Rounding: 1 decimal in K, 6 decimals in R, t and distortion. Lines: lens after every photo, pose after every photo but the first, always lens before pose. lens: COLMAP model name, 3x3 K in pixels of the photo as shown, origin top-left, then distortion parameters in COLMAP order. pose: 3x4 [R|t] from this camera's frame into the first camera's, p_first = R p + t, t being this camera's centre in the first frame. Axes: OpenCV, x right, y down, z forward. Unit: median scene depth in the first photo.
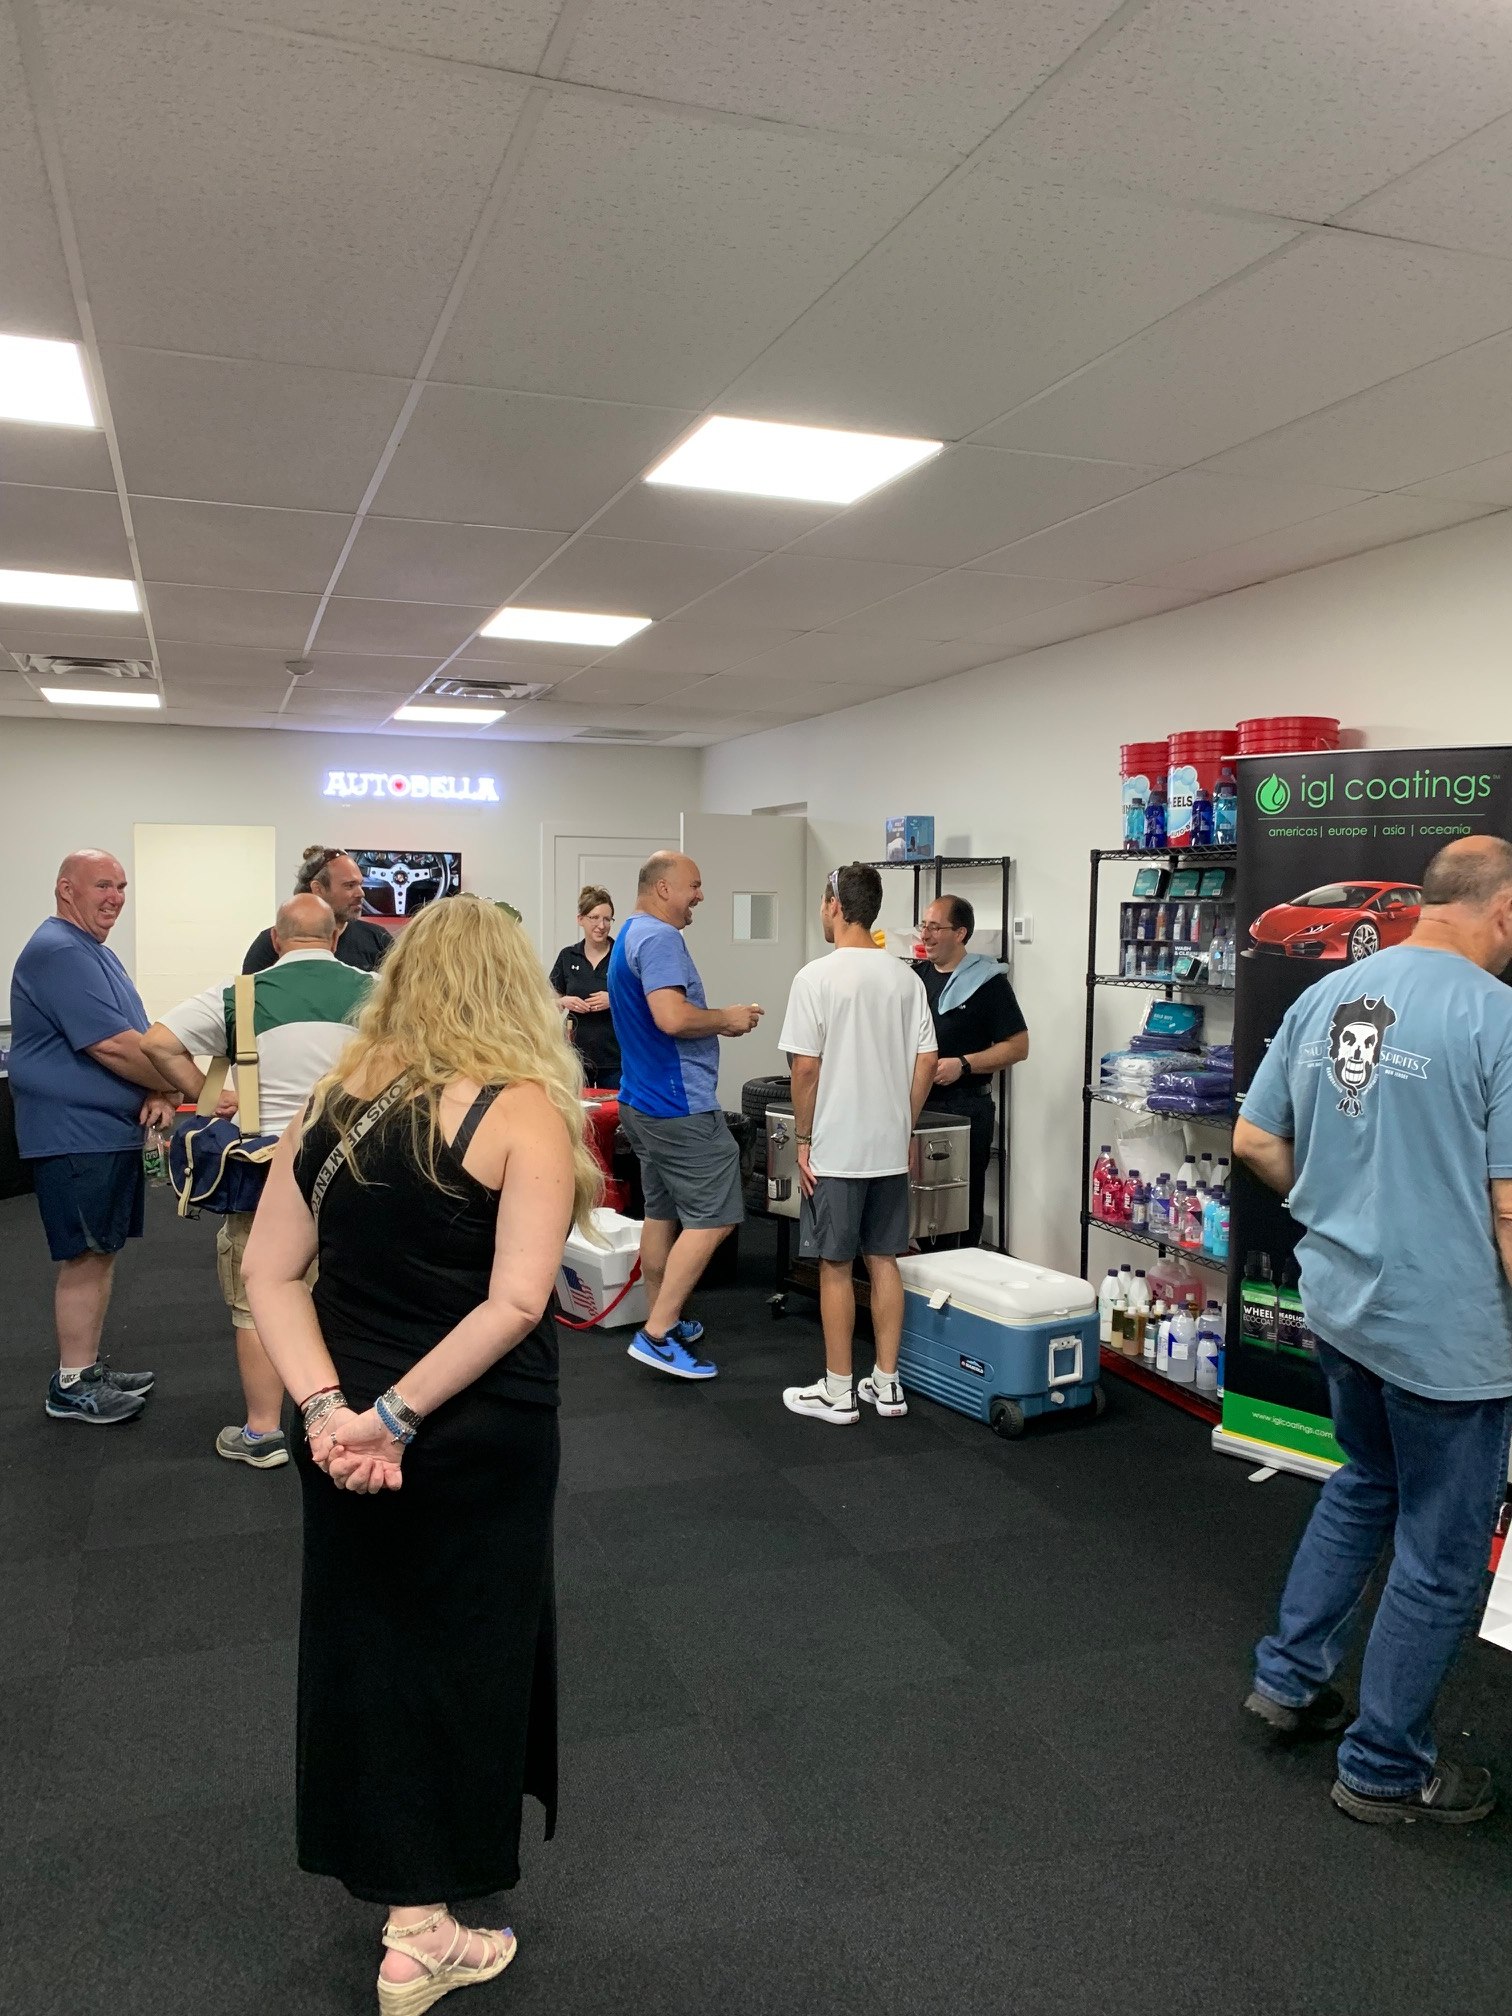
lens RADIAL K [[1506.2, 0, 756.0], [0, 1506.2, 1008.0], [0, 0, 1]] dist [0.070538, -0.190796]
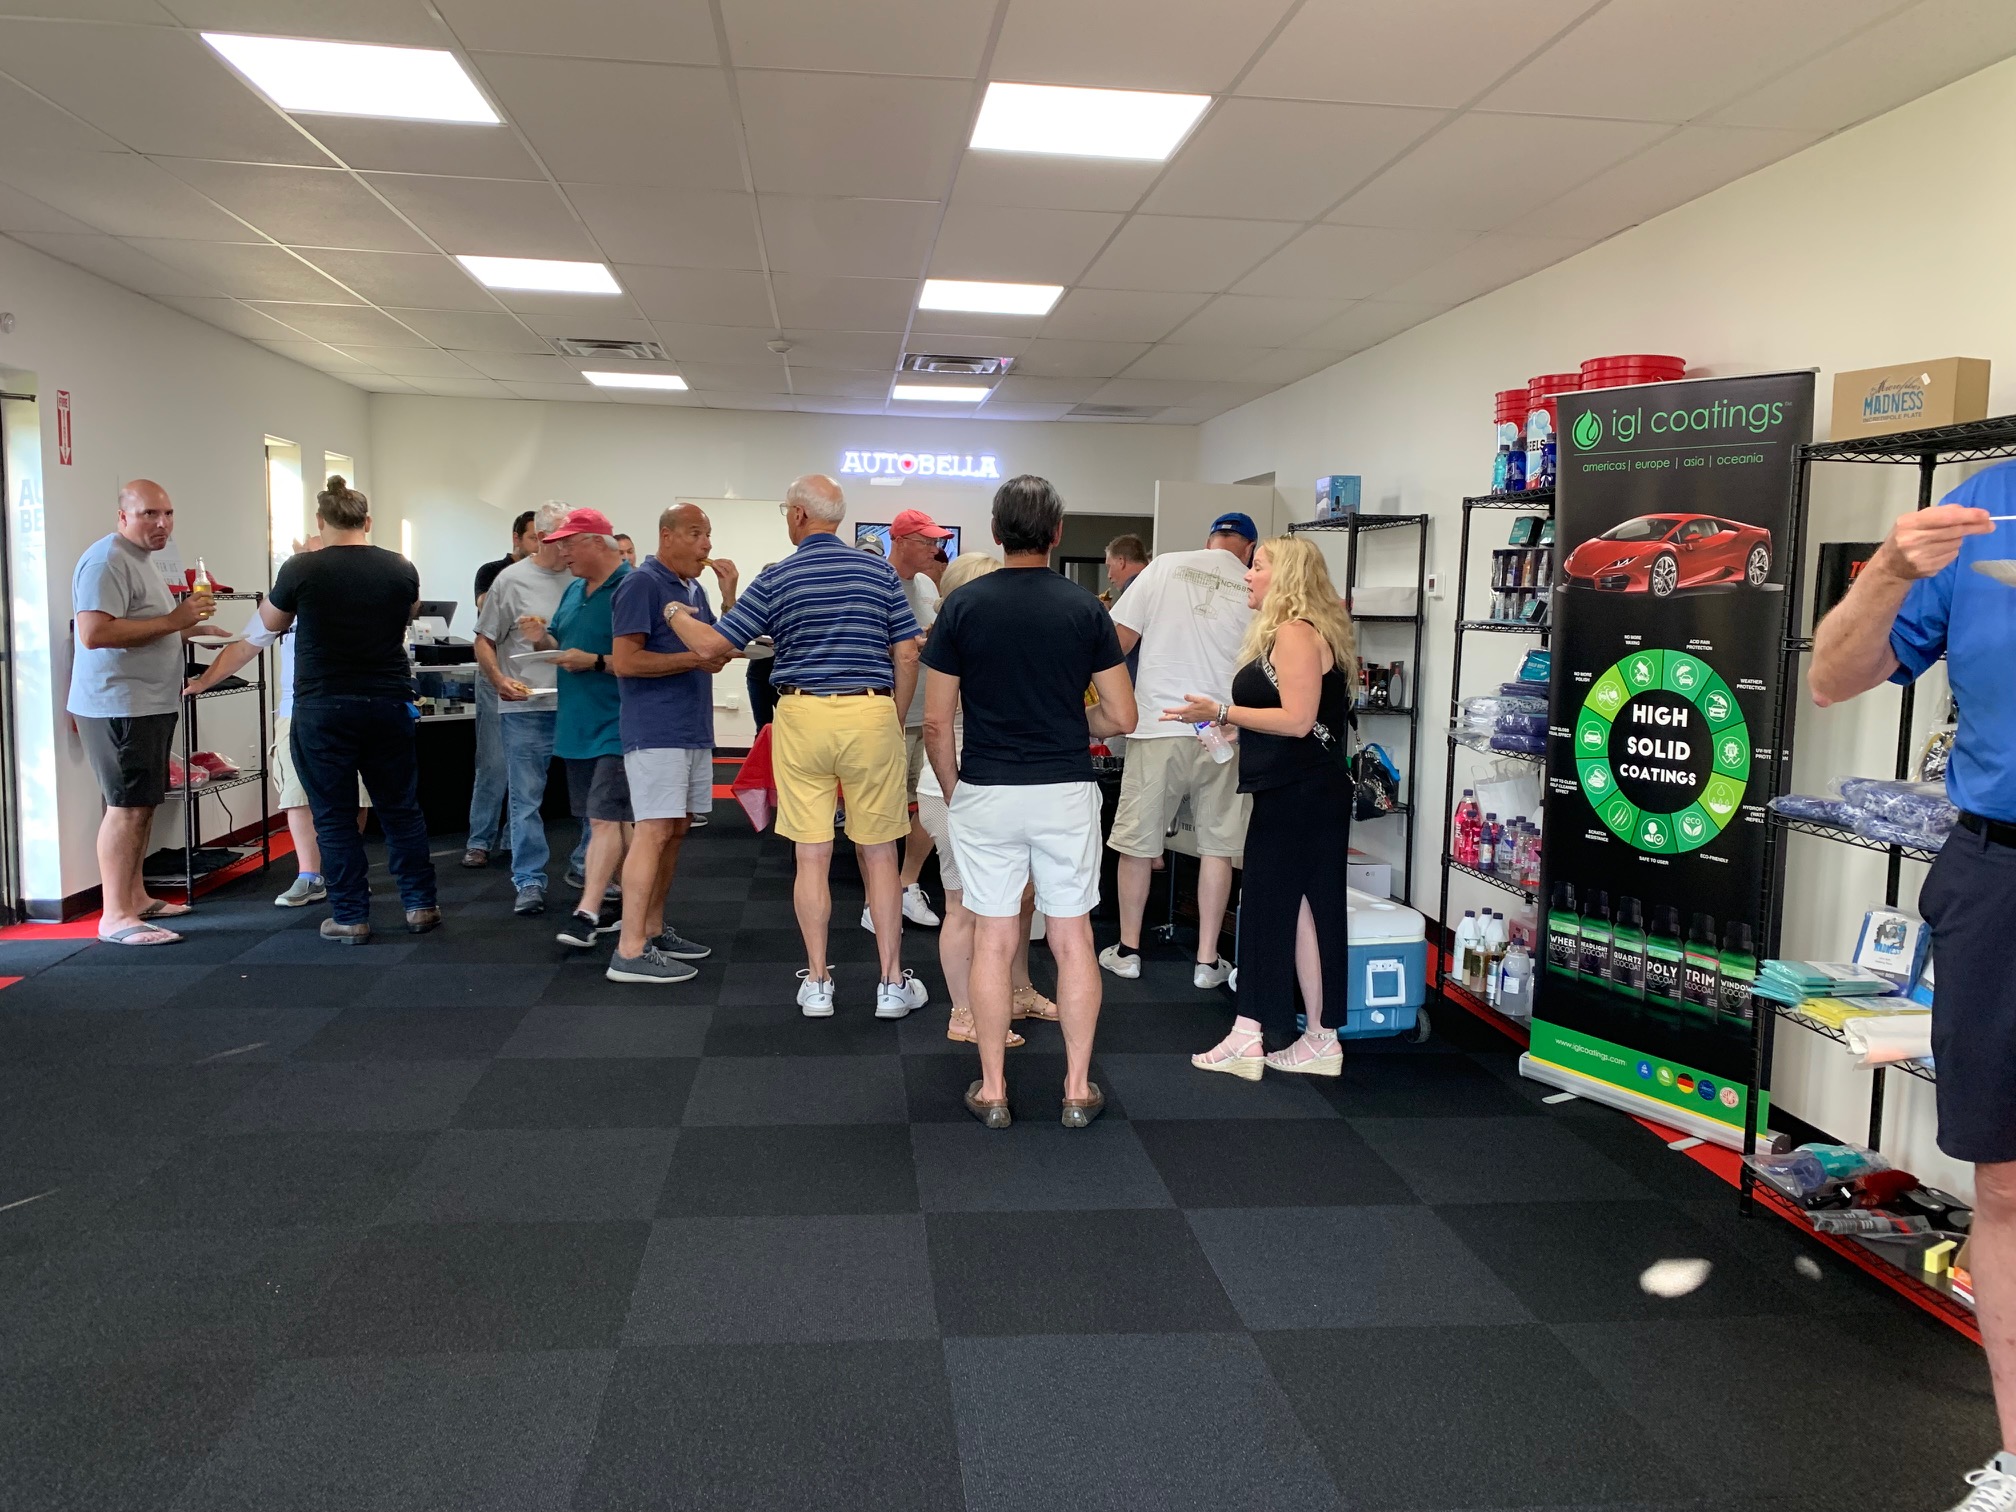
lens RADIAL K [[1506.2, 0, 1008.0], [0, 1506.2, 756.0], [0, 0, 1]] dist [0.070538, -0.190796]
pose [[0.974177, 0.033374, -0.223305, 0.170581], [-0.026265, 0.999052, 0.034731, 0.044714], [0.224252, -0.027969, 0.974130, -0.069296]]
